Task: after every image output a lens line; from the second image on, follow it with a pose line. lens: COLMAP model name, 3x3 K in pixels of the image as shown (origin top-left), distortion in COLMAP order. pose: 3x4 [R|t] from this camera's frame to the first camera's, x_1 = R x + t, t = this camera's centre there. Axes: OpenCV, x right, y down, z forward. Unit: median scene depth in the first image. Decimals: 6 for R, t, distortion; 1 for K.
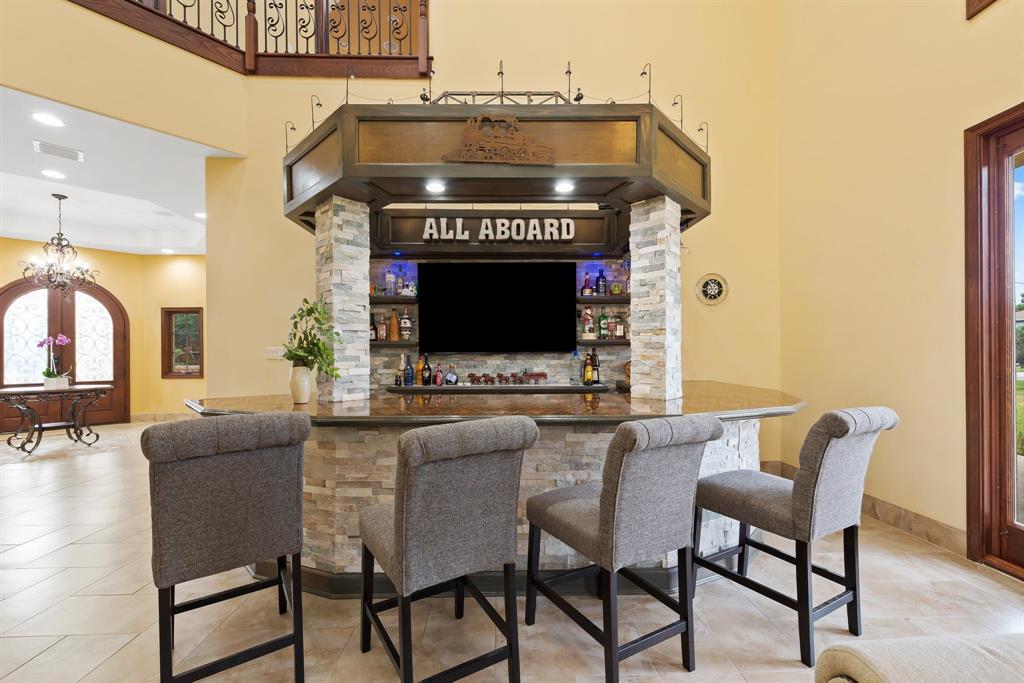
lens RADIAL K [[427.7, 0, 511.2], [0, 427.7, 348.8], [0, 0, 1]] dist [-0.000036, 0.000009]
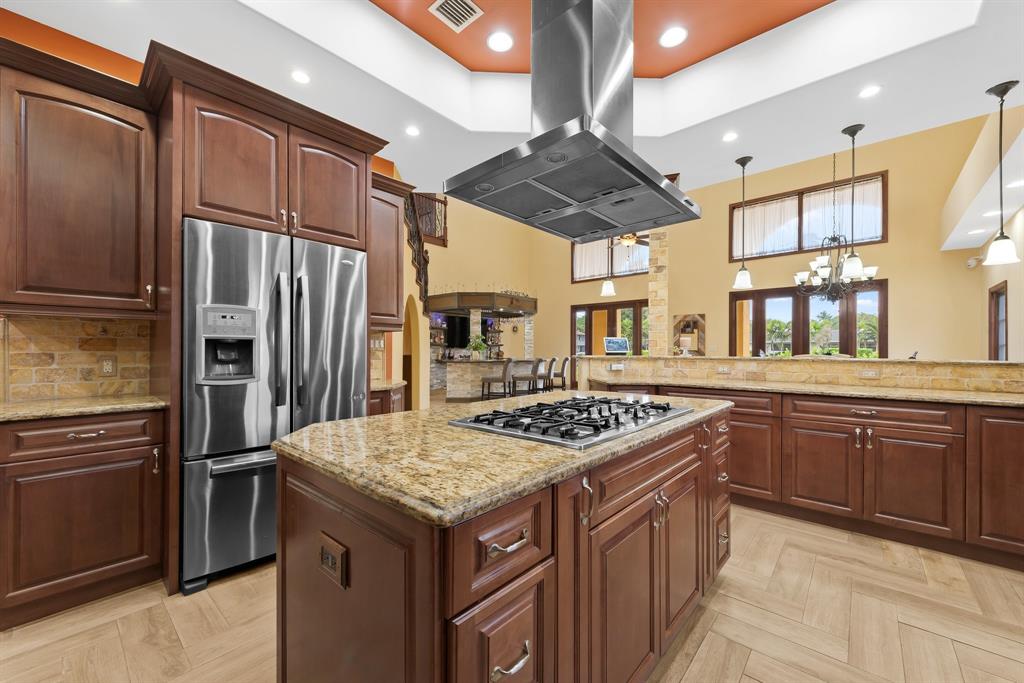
lens RADIAL K [[399.6, 0, 512.0], [0, 399.6, 348.7], [0, 0, 1]] dist [0.002512, 0.000091]
pose [[0.684786, 0.015913, 0.728570, -1.826903], [-0.013942, 0.999865, -0.008735, 0.033137], [-0.728610, -0.004176, 0.684916, -1.110681]]
